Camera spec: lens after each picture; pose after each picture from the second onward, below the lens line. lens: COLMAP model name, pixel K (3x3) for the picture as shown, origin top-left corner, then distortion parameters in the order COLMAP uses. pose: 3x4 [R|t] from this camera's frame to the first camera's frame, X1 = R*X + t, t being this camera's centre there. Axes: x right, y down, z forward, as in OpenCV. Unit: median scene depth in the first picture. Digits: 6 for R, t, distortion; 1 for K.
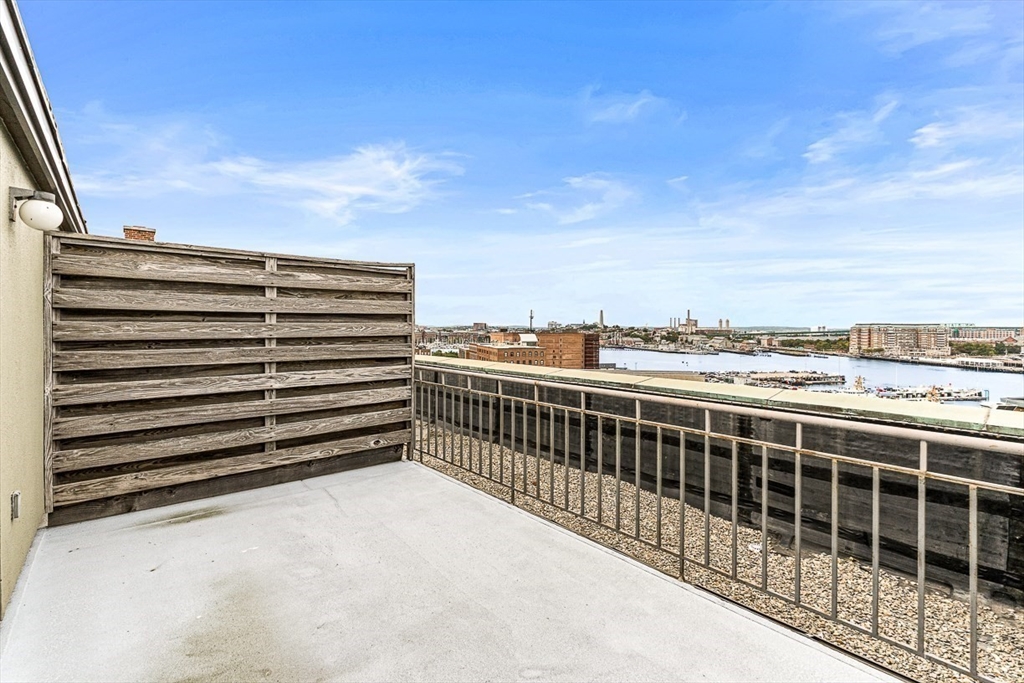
lens RADIAL K [[462.9, 0, 514.7], [0, 462.9, 329.2], [0, 0, 1]] dist [-0.000262, 0.000070]
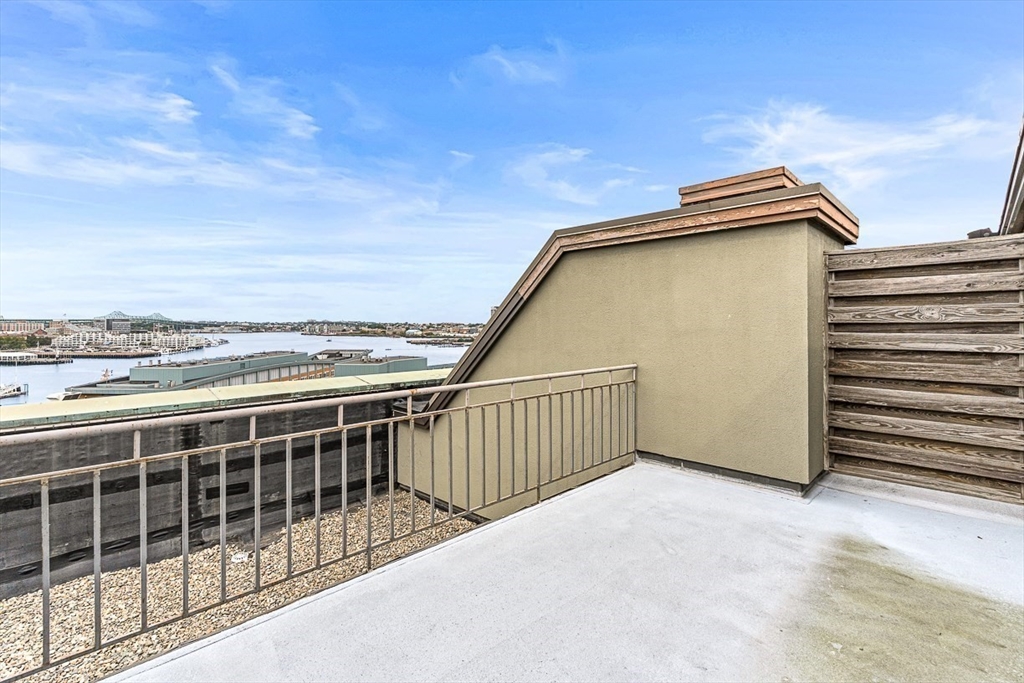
lens RADIAL K [[467.4, 0, 514.1], [0, 467.4, 318.2], [0, 0, 1]] dist [-0.001129, -0.000128]
pose [[-0.073475, 0.004711, 0.997286, -0.430628], [0.002368, 0.999987, -0.004550, -0.006122], [-0.997294, 0.002028, -0.073485, 0.478339]]
